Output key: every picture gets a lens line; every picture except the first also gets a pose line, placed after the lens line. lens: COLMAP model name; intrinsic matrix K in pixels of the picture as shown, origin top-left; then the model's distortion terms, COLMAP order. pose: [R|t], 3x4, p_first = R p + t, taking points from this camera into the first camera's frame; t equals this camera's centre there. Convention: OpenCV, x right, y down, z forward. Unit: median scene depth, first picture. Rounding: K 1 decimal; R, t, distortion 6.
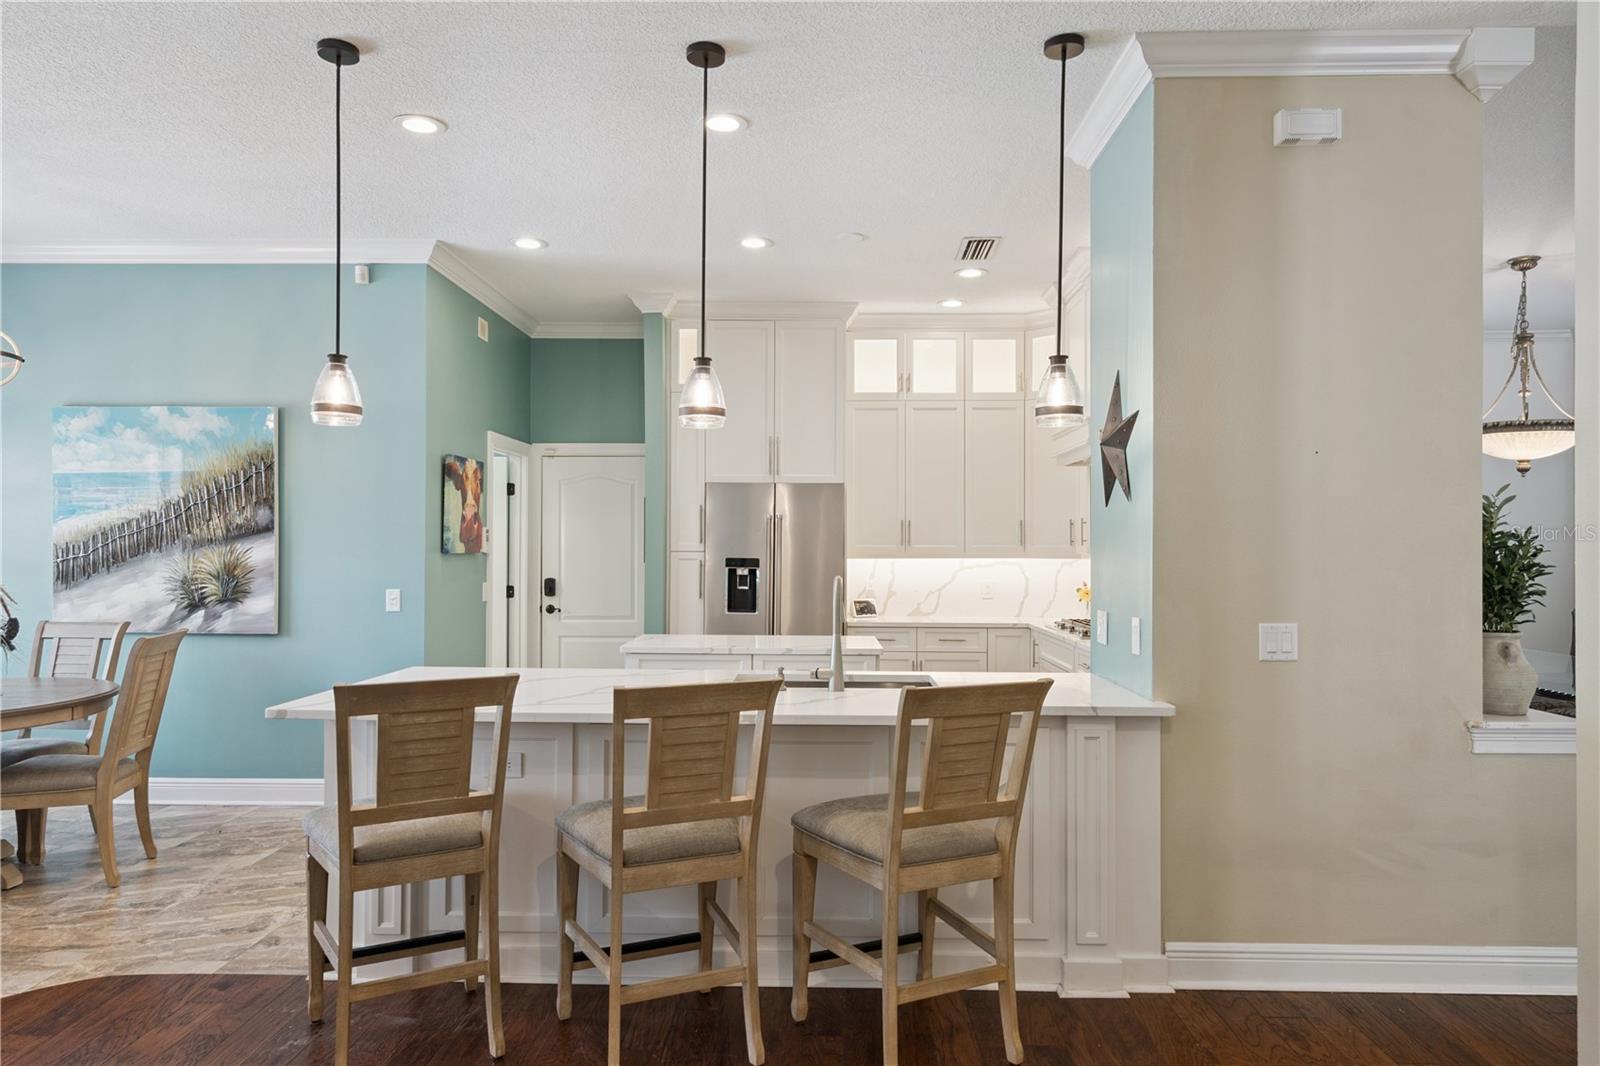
lens RADIAL K [[1006.5, 0, 798.4], [0, 1006.5, 538.6], [0, 0, 1]] dist [0.007895, -0.000086]
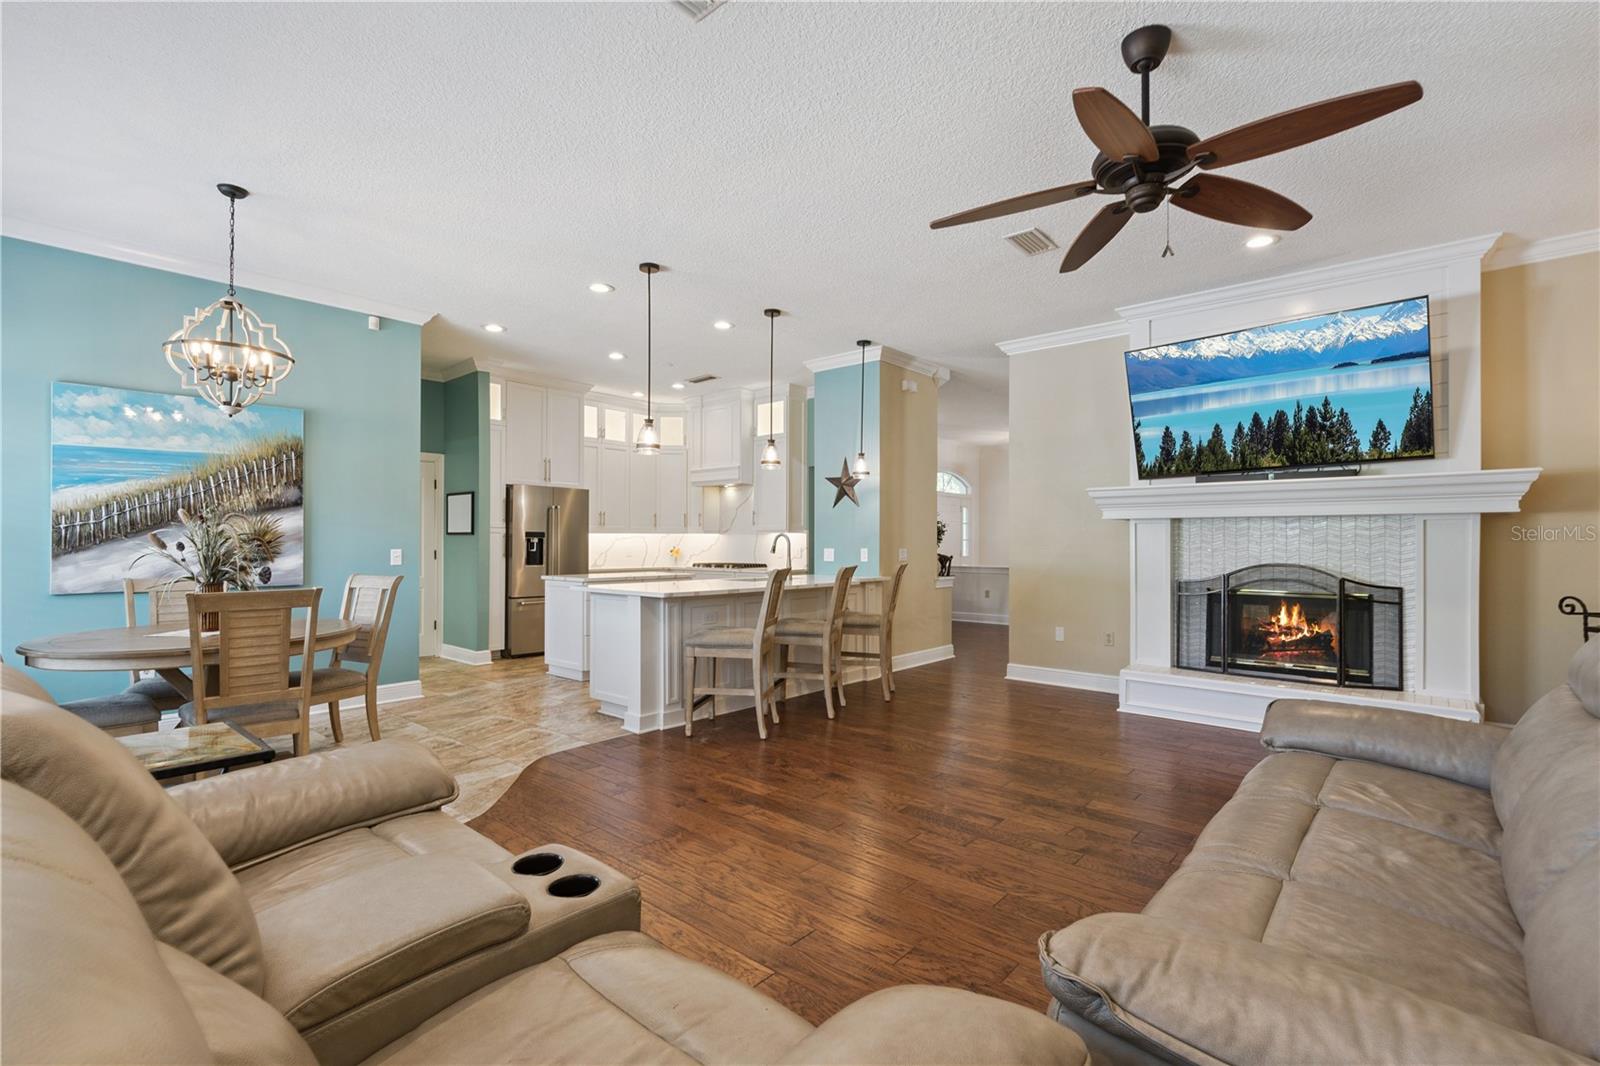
lens RADIAL K [[726.0, 0, 796.9], [0, 726.0, 532.4], [0, 0, 1]] dist [0.002235, 0.000604]
pose [[0.640748, 0.006228, 0.767726, -0.830870], [-0.005969, 0.999977, -0.003131, 0.026155], [-0.767728, -0.002576, 0.640771, -0.090130]]
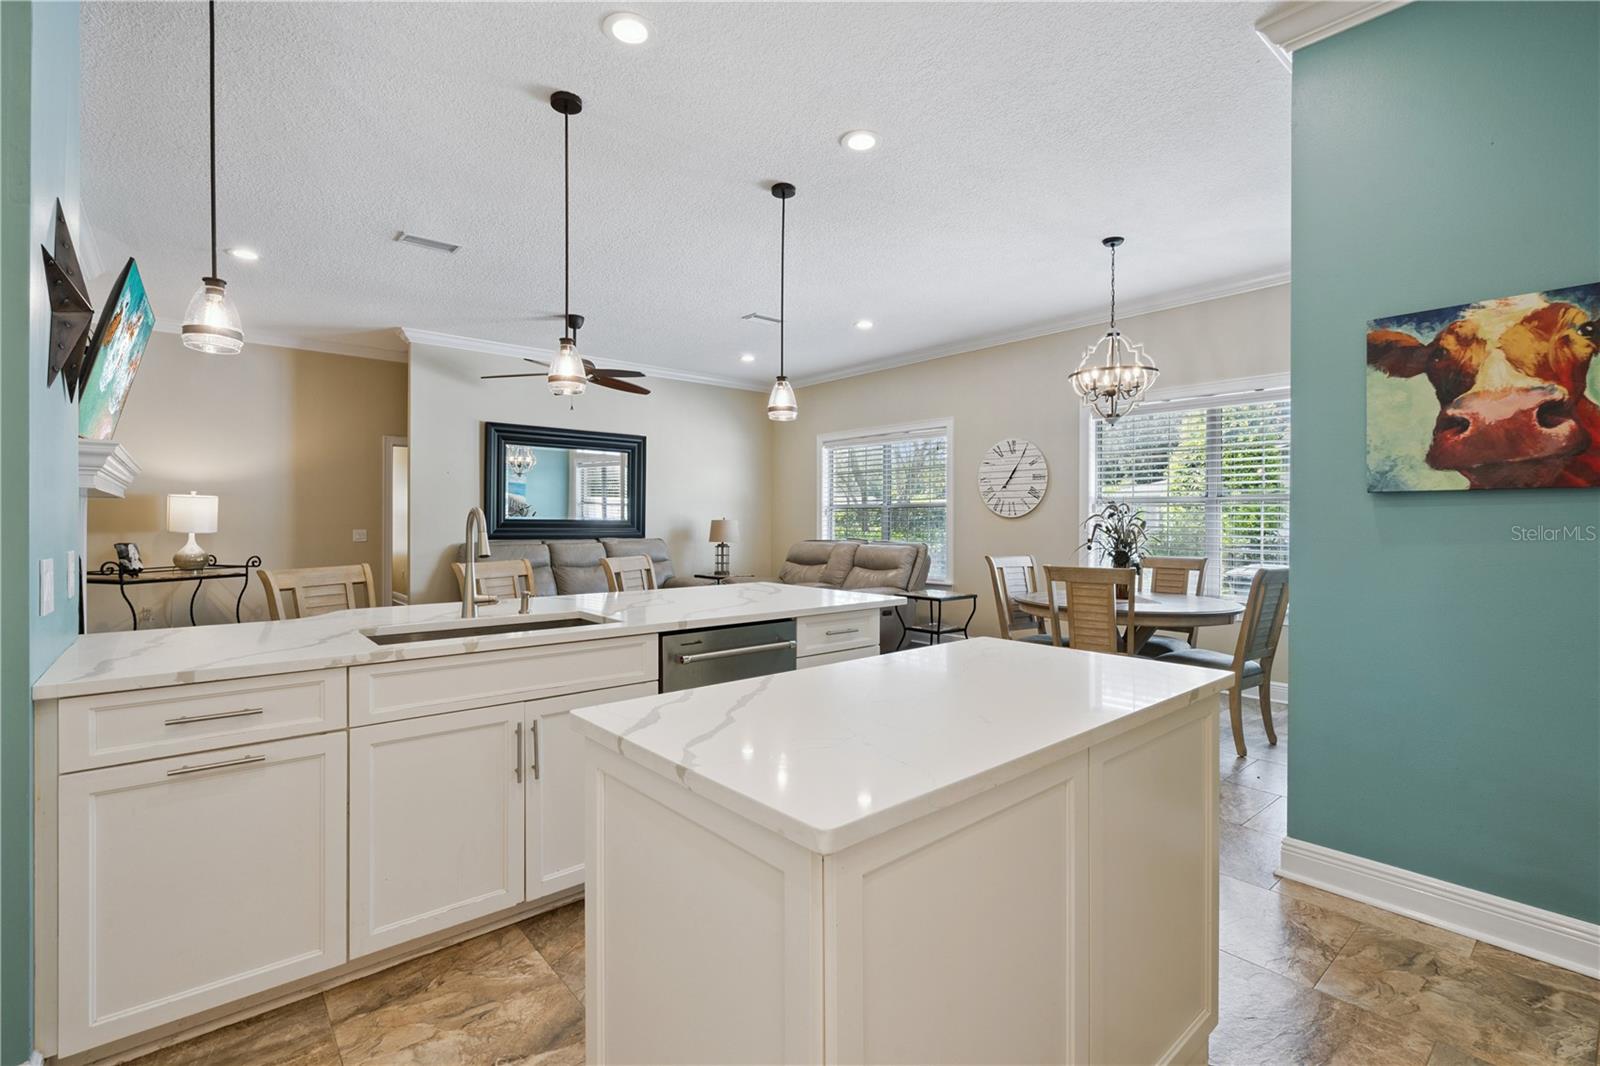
lens RADIAL K [[724.6, 0, 804.3], [0, 724.6, 518.9], [0, 0, 1]] dist [-0.000225, 0.000225]
pose [[-0.741373, -0.008966, -0.671034, 0.181881], [-0.000748, 0.999921, -0.012534, 0.037517], [0.671093, -0.008790, -0.741321, 1.142649]]
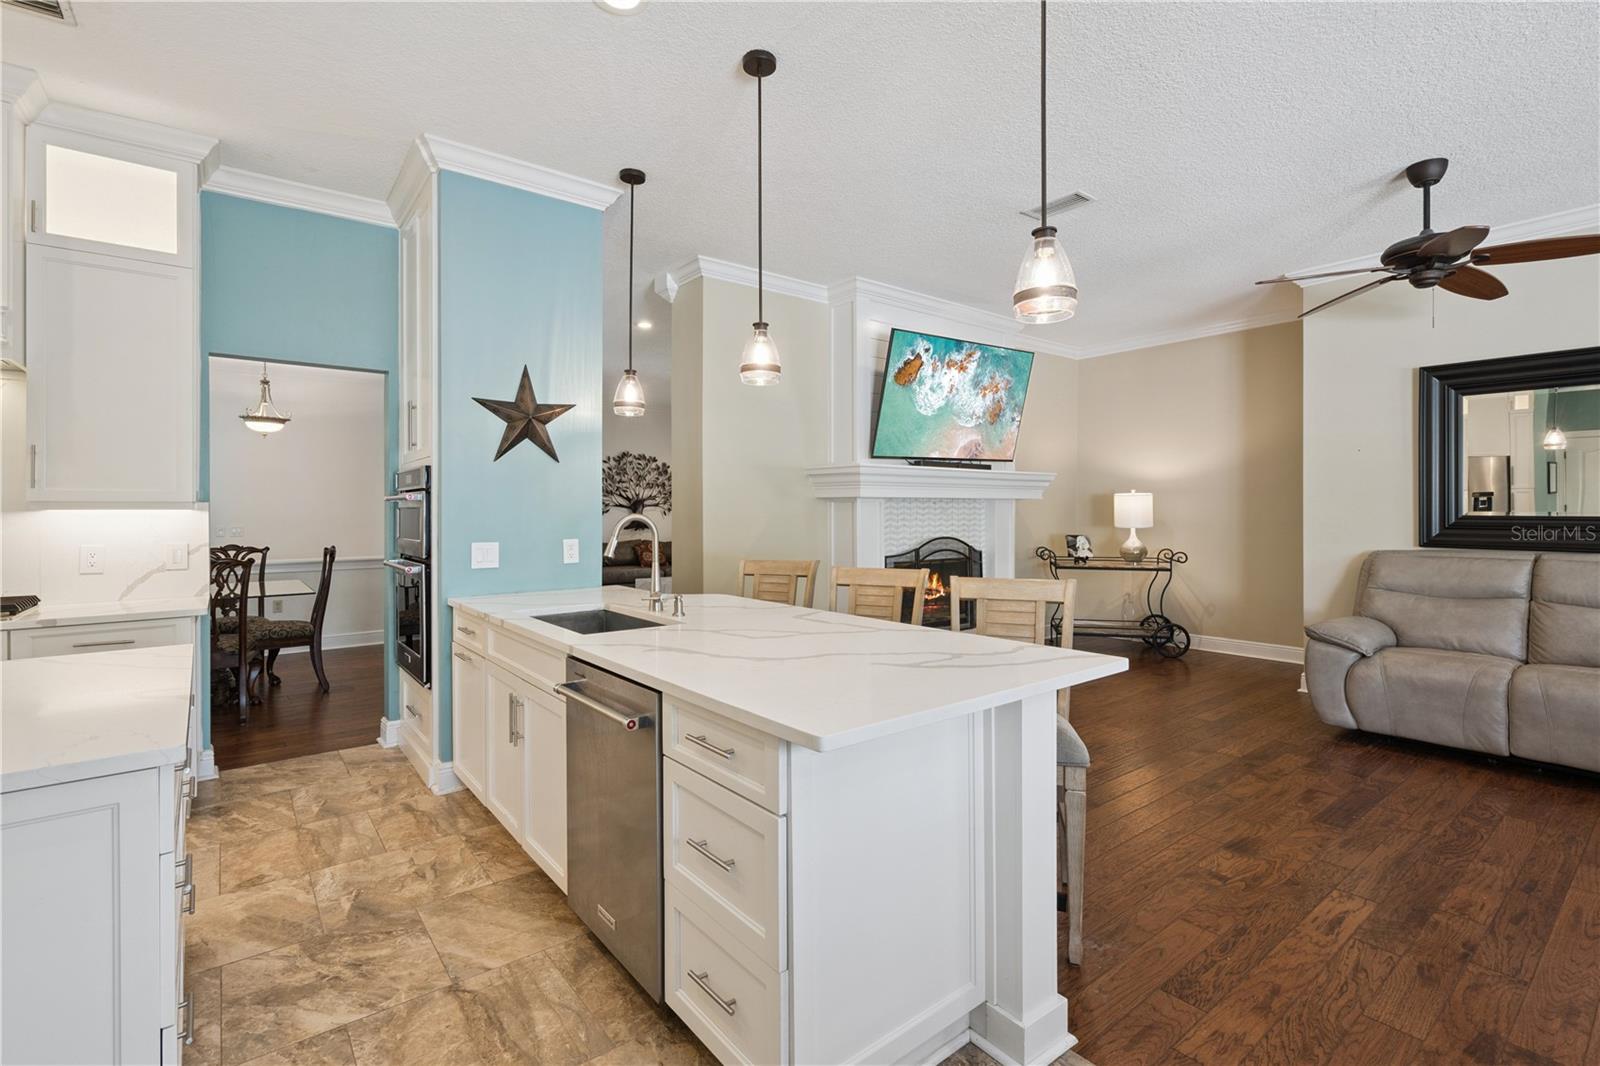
lens RADIAL K [[731.3, 0, 795.6], [0, 731.3, 507.2], [0, 0, 1]] dist [0.001079, -0.000191]
pose [[-0.639109, 0.002543, 0.769112, -0.465852], [-0.004919, 0.999961, -0.007394, 0.022694], [-0.769101, -0.008509, -0.639071, 0.911055]]
